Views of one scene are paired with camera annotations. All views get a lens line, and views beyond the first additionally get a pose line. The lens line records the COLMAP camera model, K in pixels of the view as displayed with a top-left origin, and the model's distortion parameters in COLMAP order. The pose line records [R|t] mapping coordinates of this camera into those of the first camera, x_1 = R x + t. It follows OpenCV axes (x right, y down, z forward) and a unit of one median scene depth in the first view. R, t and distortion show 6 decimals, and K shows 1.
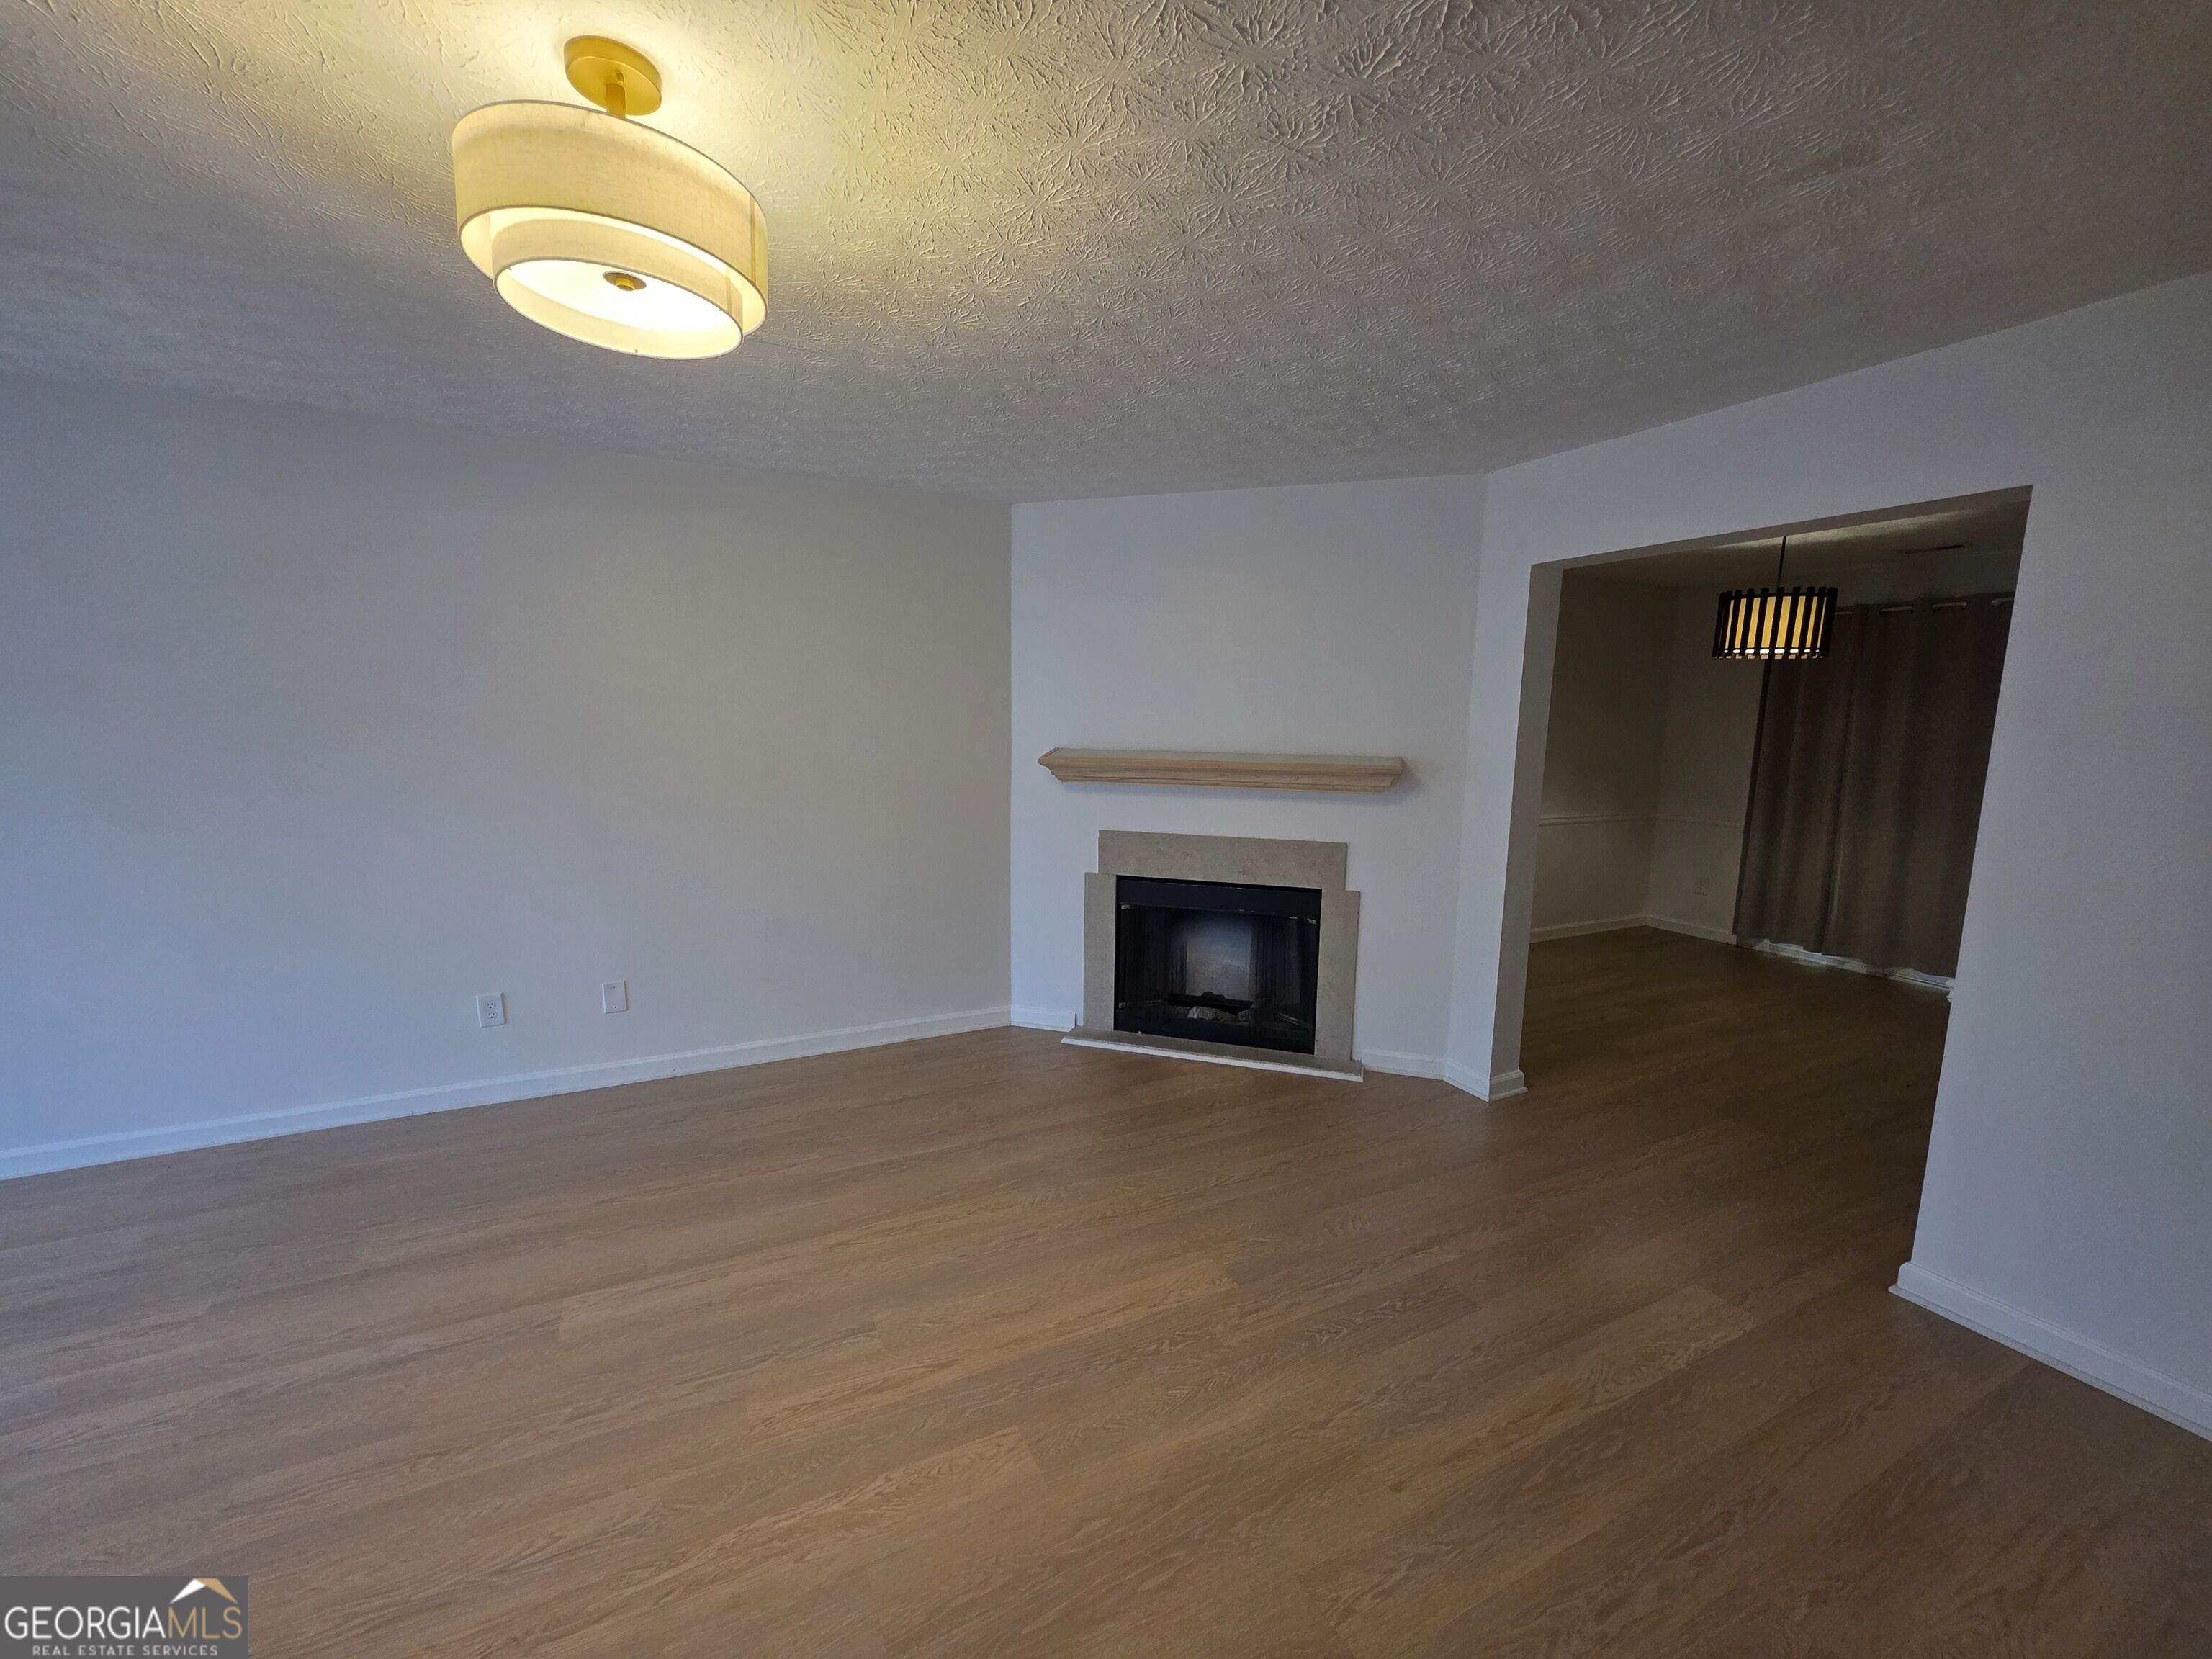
lens RADIAL K [[889.0, 0, 1102.3], [0, 889.0, 837.9], [0, 0, 1]] dist [0.015392, 0.000355]
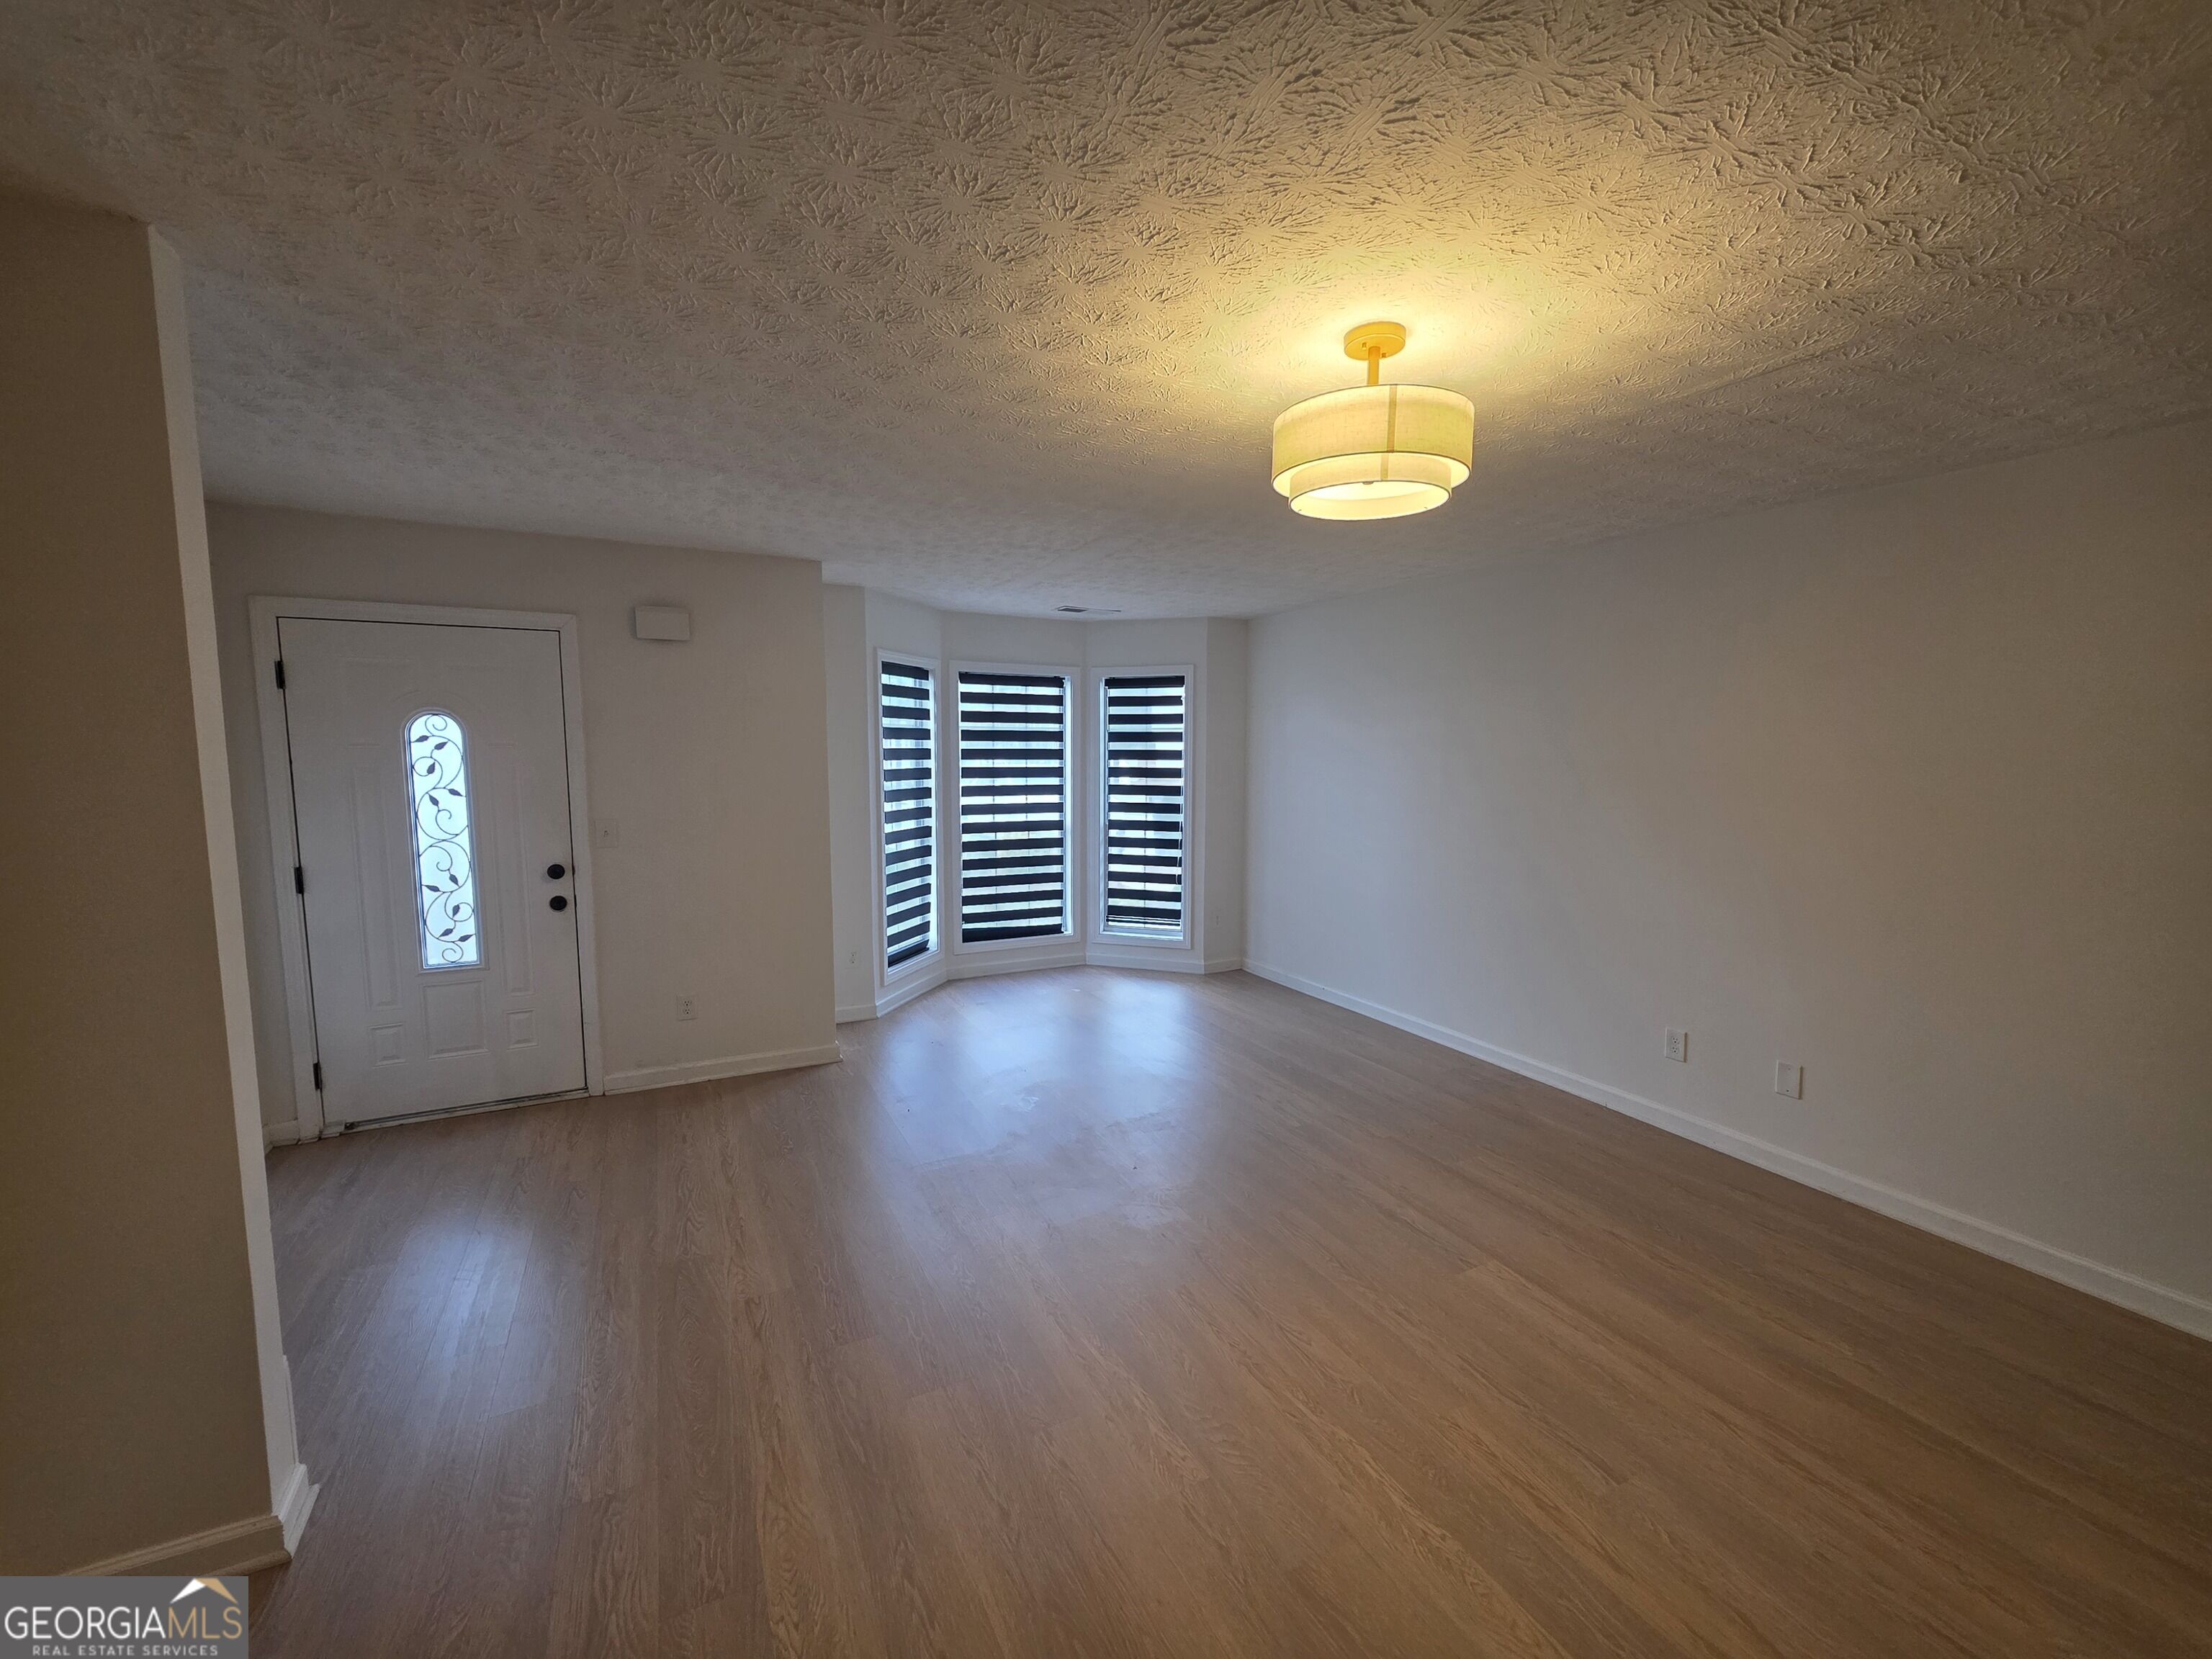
lens RADIAL K [[889.0, 0, 1105.8], [0, 889.0, 831.4], [0, 0, 1]] dist [0.015392, 0.000355]
pose [[0.014795, 0.083303, -0.996414, 0.563462], [-0.144331, 0.986265, 0.080312, -0.076707], [0.989419, 0.142625, 0.026615, 0.390623]]
